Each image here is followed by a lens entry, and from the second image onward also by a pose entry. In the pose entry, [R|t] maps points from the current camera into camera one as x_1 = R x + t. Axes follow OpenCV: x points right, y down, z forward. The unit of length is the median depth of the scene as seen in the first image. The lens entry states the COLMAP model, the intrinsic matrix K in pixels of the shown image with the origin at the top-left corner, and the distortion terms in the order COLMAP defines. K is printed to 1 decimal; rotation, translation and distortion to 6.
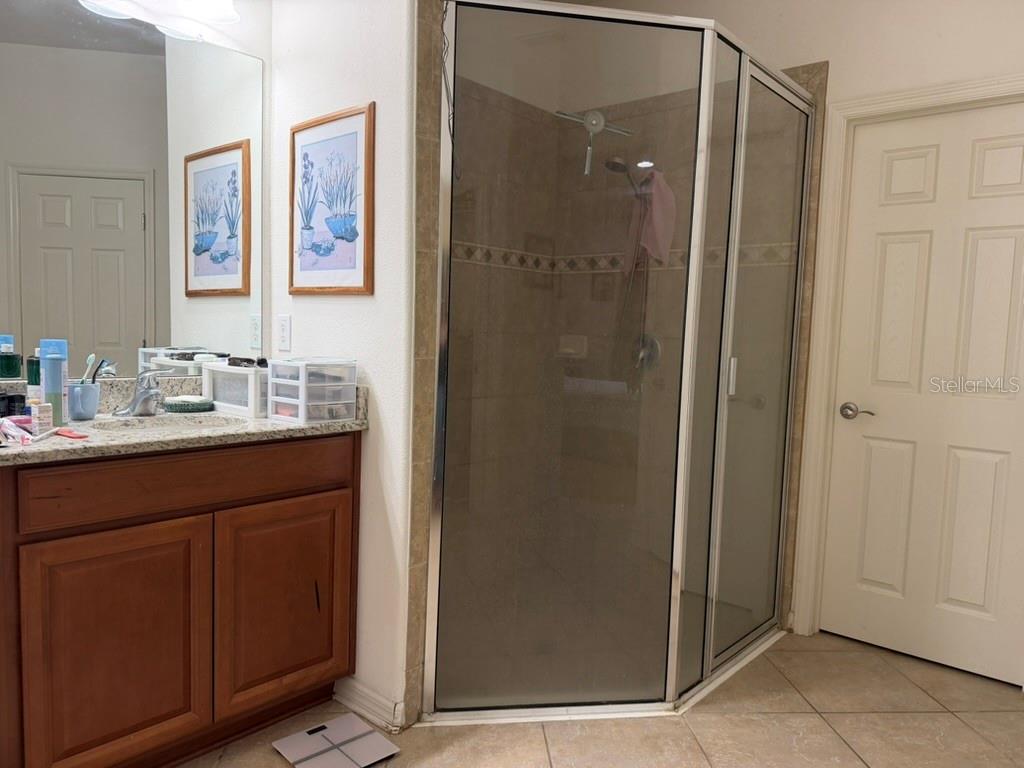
lens RADIAL K [[726.2, 0, 512.5], [0, 726.2, 387.3], [0, 0, 1]] dist [0.069668, -0.104004]
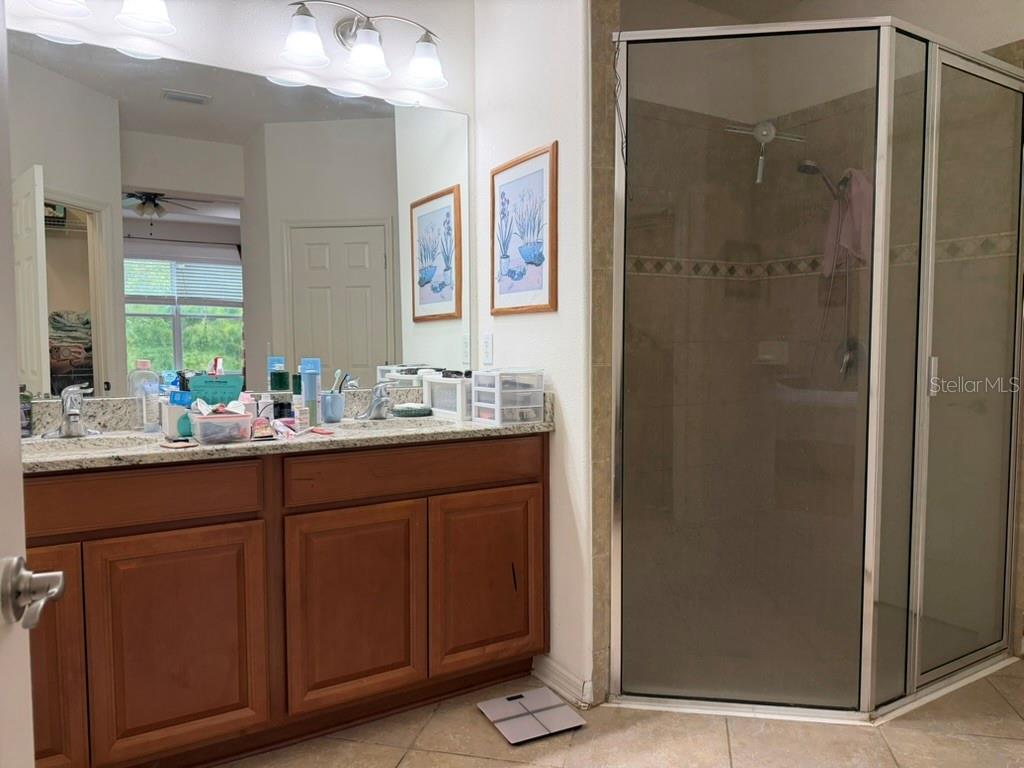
lens RADIAL K [[717.4, 0, 512.0], [0, 717.4, 384.0], [0, 0, 1]] dist [0.114926, -0.141686]
pose [[0.954536, -0.021172, -0.297341, 0.070154], [0.012757, 0.999462, -0.030212, 0.018500], [0.297821, 0.025046, 0.954293, -0.080765]]
